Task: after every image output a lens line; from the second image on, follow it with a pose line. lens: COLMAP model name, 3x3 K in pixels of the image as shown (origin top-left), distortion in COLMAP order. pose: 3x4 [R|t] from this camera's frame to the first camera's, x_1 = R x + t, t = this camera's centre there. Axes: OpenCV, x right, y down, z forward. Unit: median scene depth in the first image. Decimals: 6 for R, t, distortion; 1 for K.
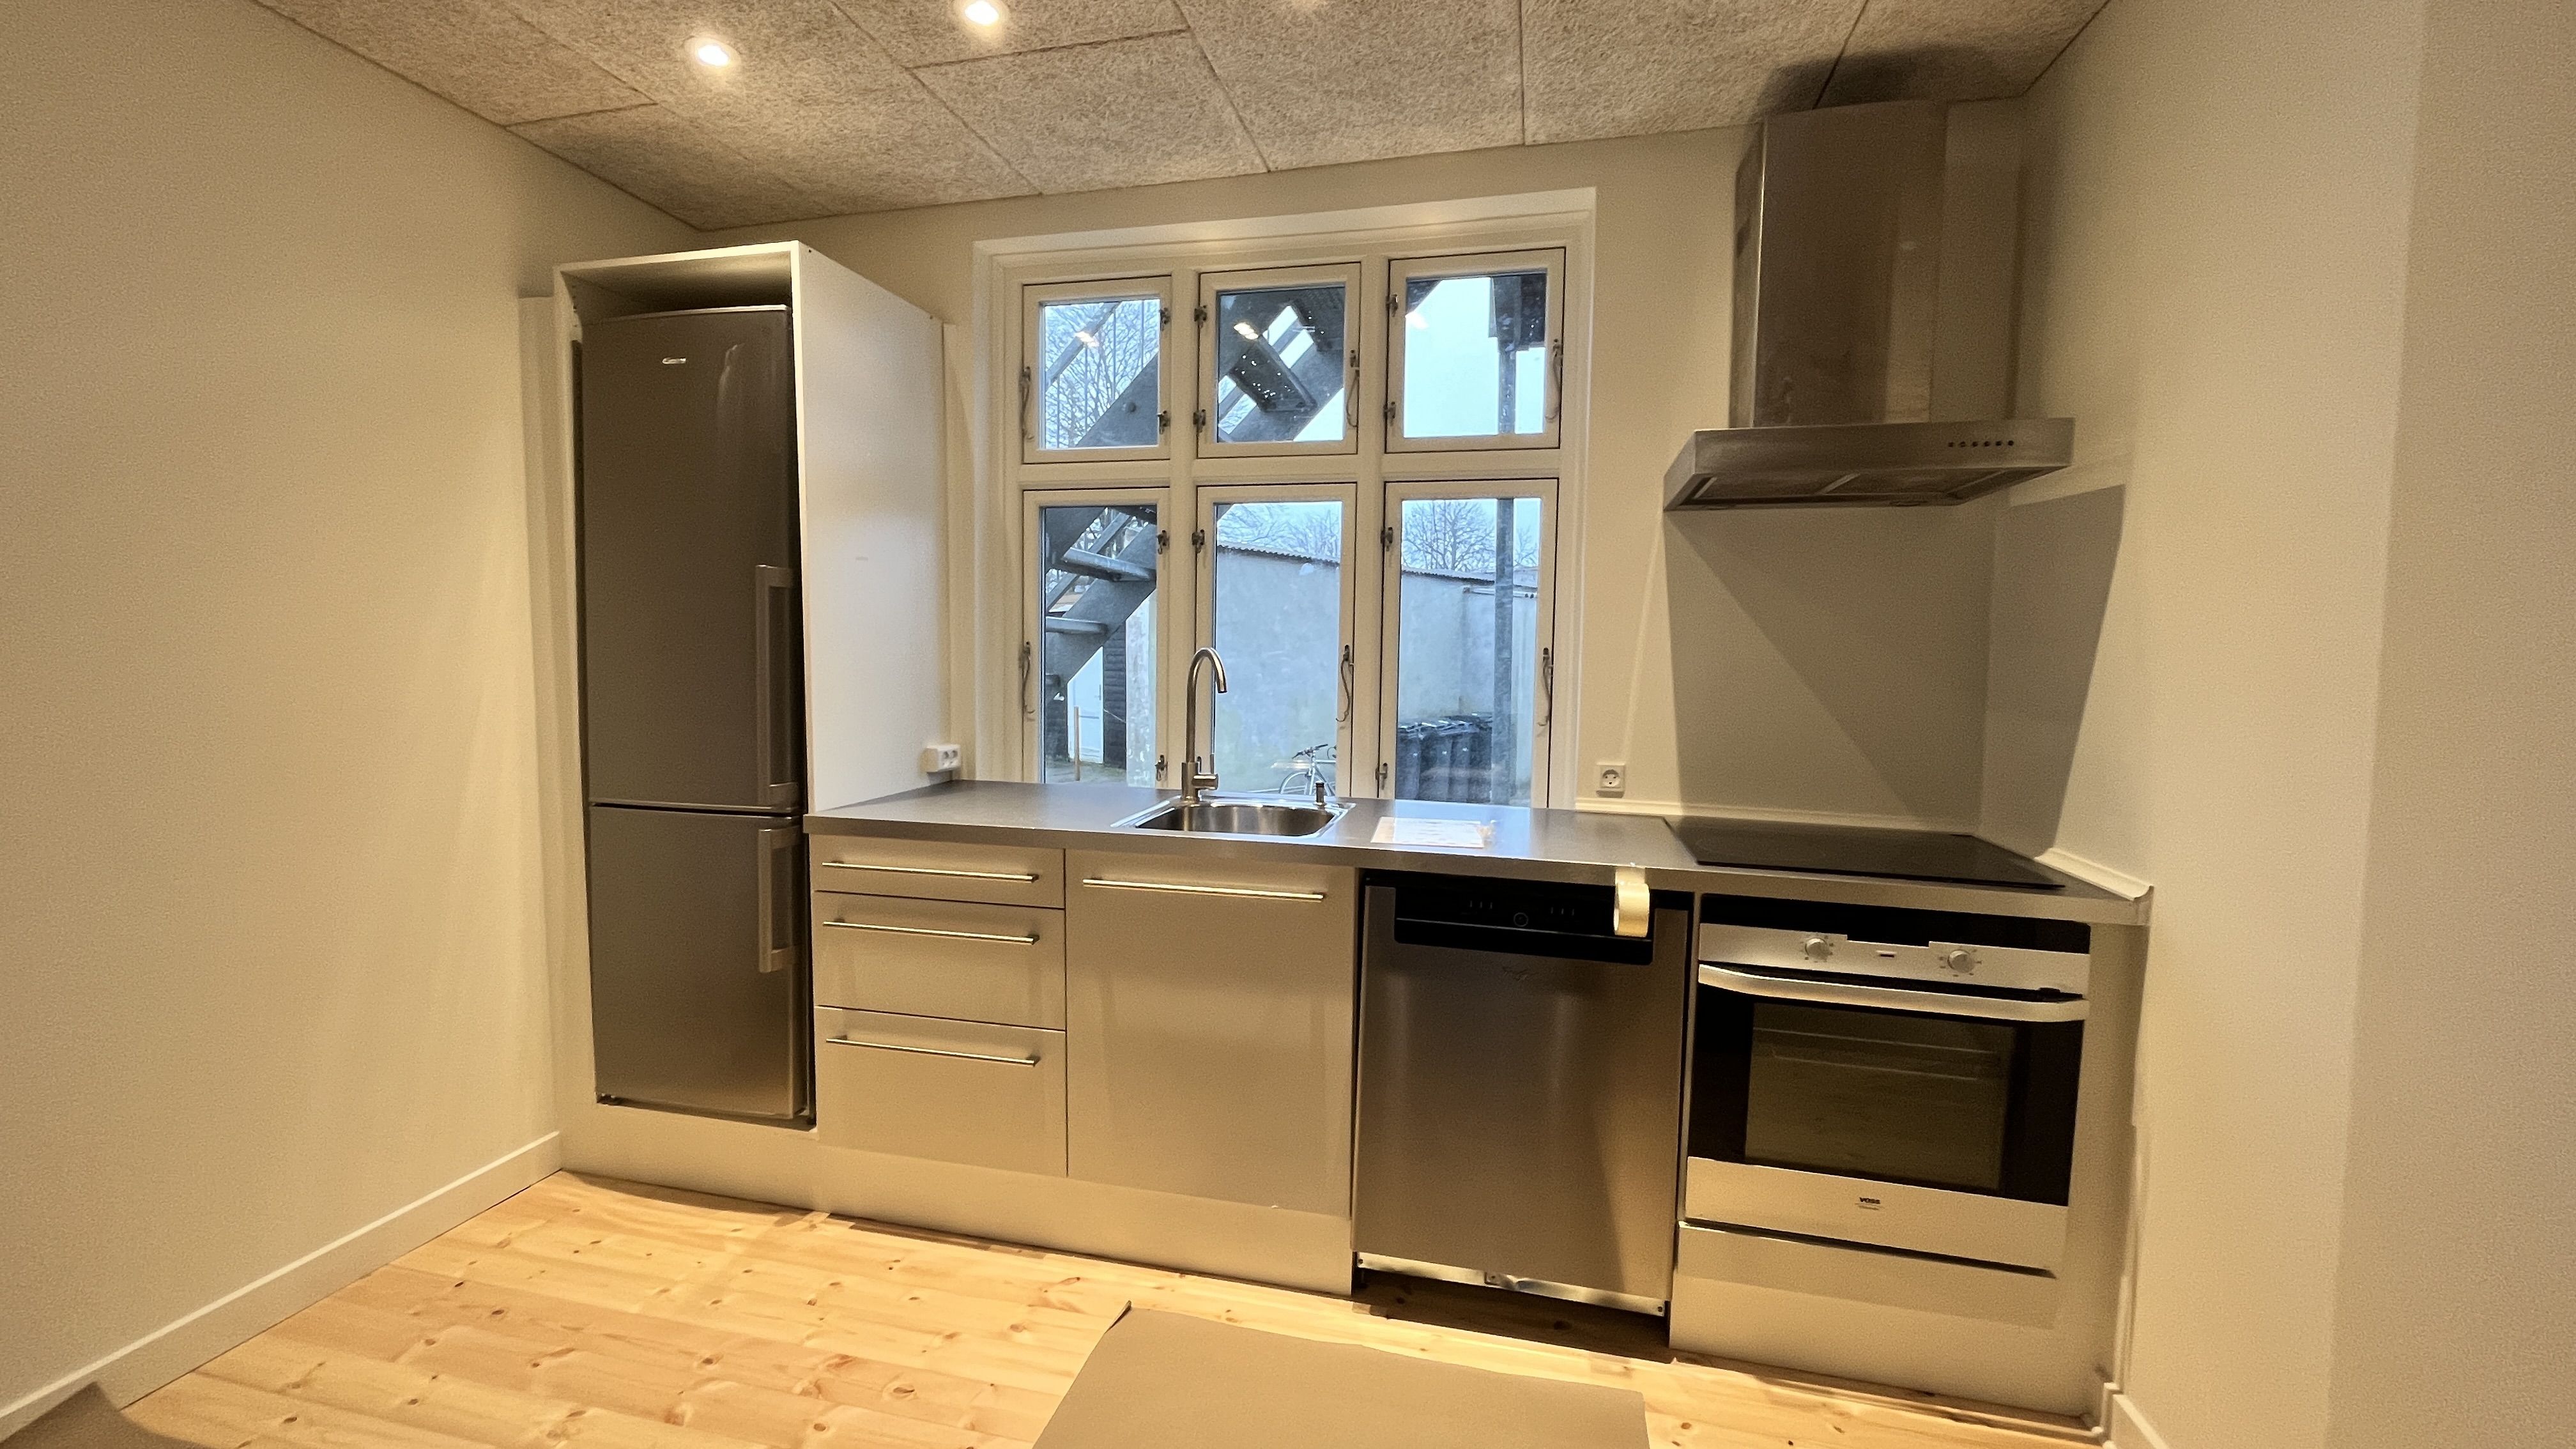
lens RADIAL K [[1044.0, 0, 1285.3], [0, 1044.0, 724.6], [0, 0, 1]] dist [-0.003809, -0.000495]
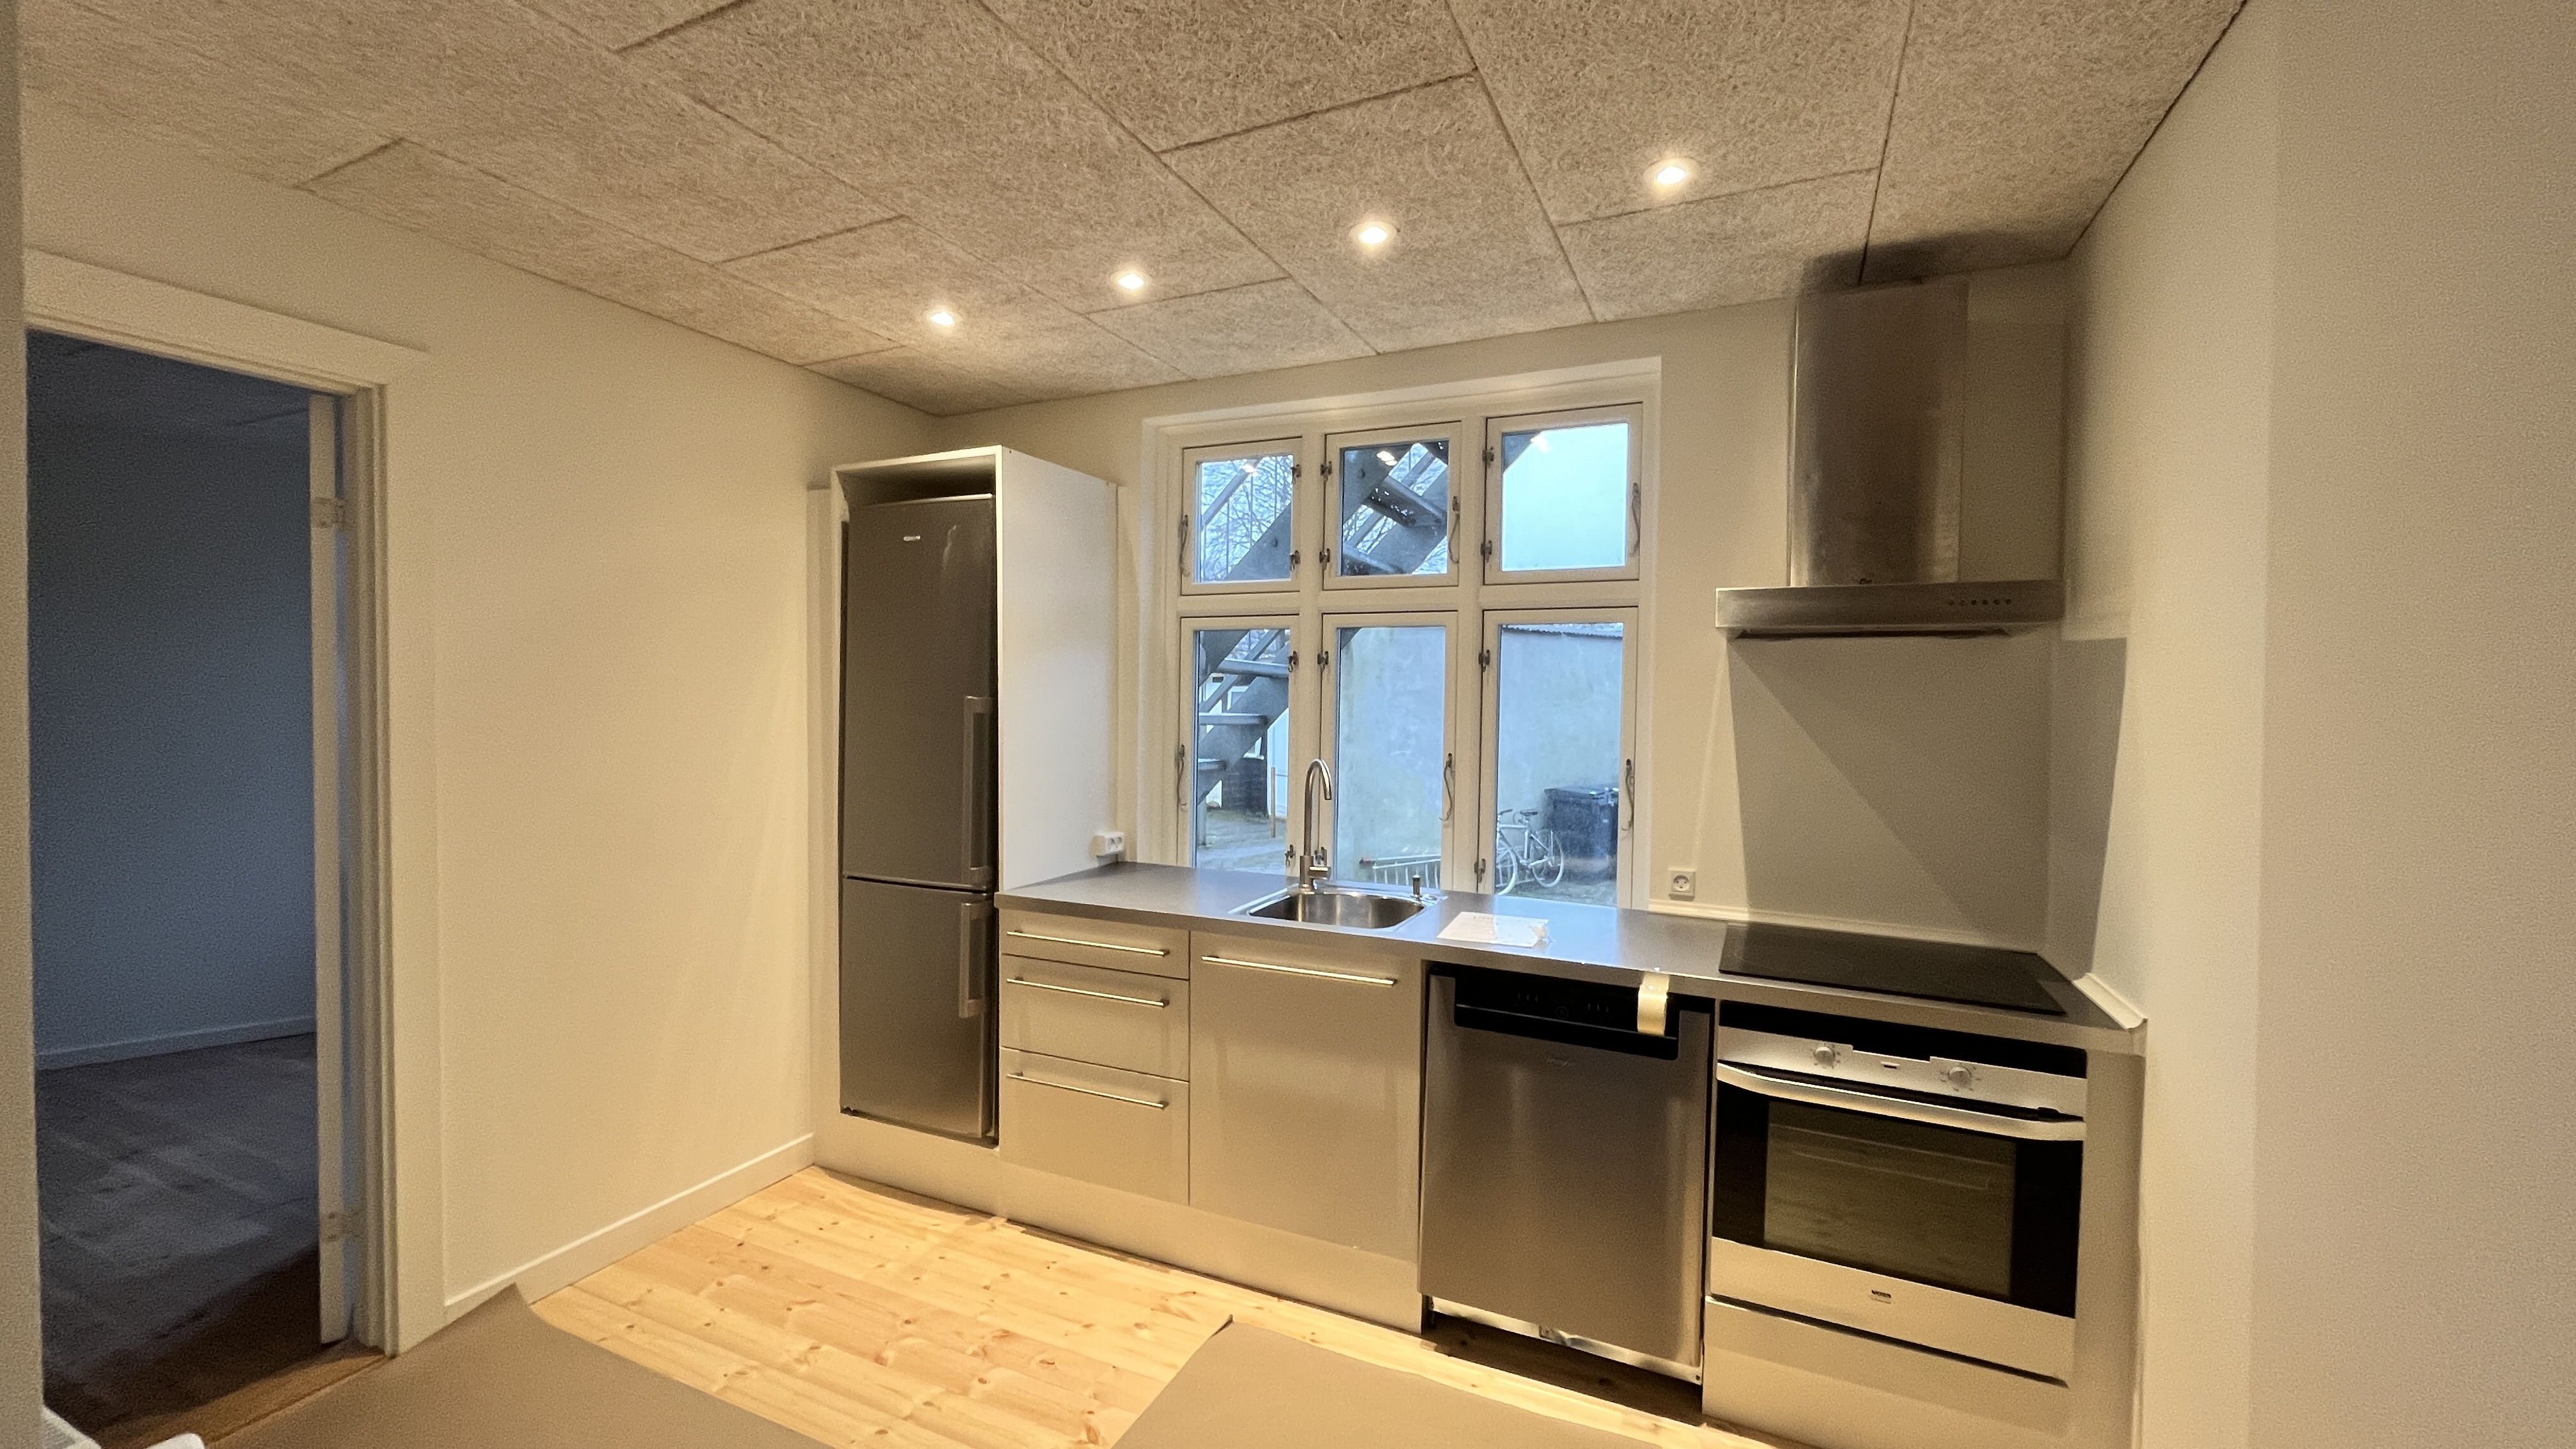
lens RADIAL K [[1044.0, 0, 1285.0], [0, 1044.0, 727.1], [0, 0, 1]] dist [-0.003809, -0.000495]
pose [[0.979888, 0.004362, -0.199503, 0.136604], [-0.013688, 0.998876, -0.045390, -0.063098], [0.199081, 0.047208, 0.978845, -0.178166]]
